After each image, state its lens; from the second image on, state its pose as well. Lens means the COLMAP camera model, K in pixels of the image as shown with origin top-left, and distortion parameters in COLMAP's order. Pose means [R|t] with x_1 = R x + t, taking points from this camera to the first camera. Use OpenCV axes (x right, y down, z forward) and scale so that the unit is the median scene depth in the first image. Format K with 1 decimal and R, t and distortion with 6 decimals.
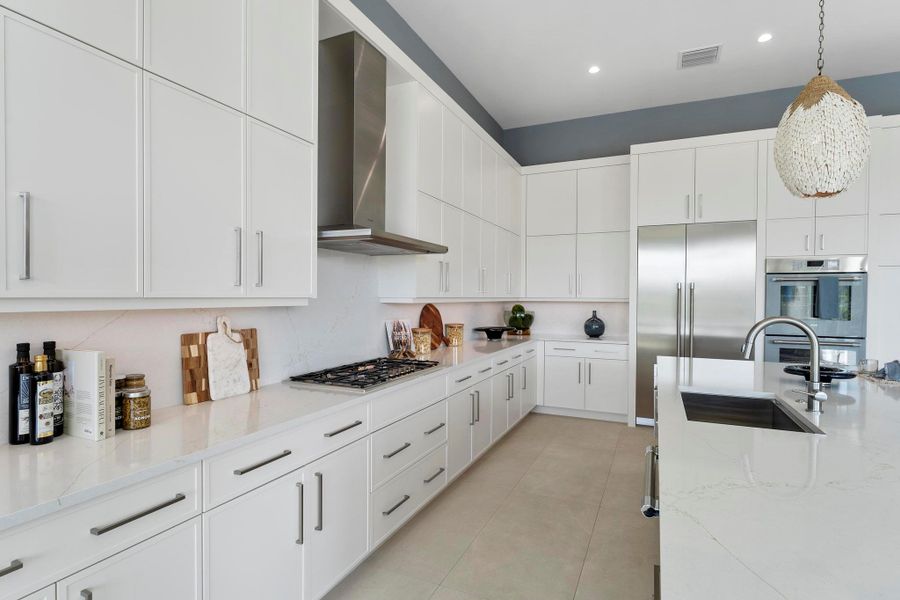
lens RADIAL K [[450.8, 0, 449.7], [0, 450.8, 300.9], [0, 0, 1]] dist [-0.003741, -0.001789]
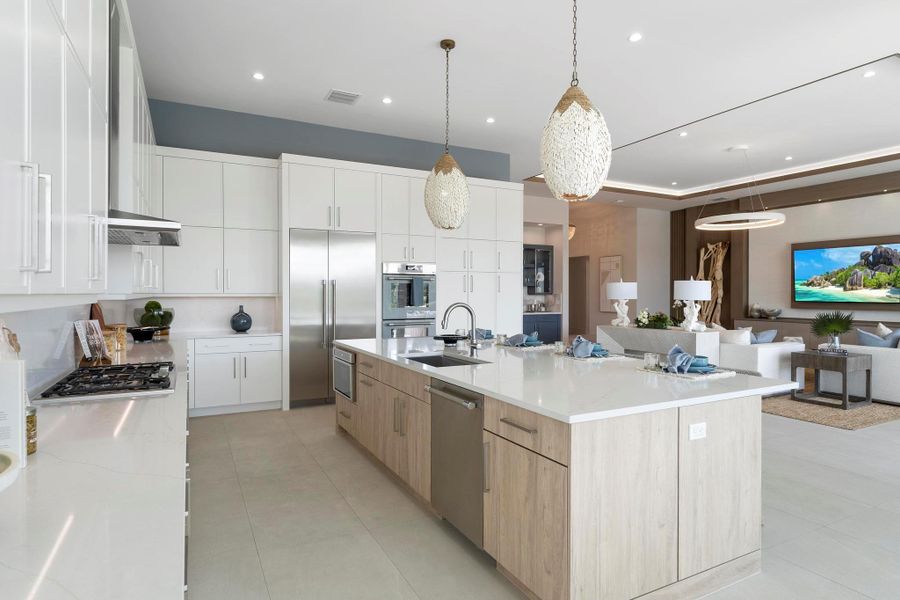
lens RADIAL K [[488.4, 0, 452.4], [0, 488.4, 296.3], [0, 0, 1]] dist [-0.038549, -0.000306]
pose [[0.610310, -0.009717, 0.792103, -0.294969], [0.010054, 0.999939, 0.004520, 0.000643], [-0.792099, 0.005205, 0.610371, -0.042652]]
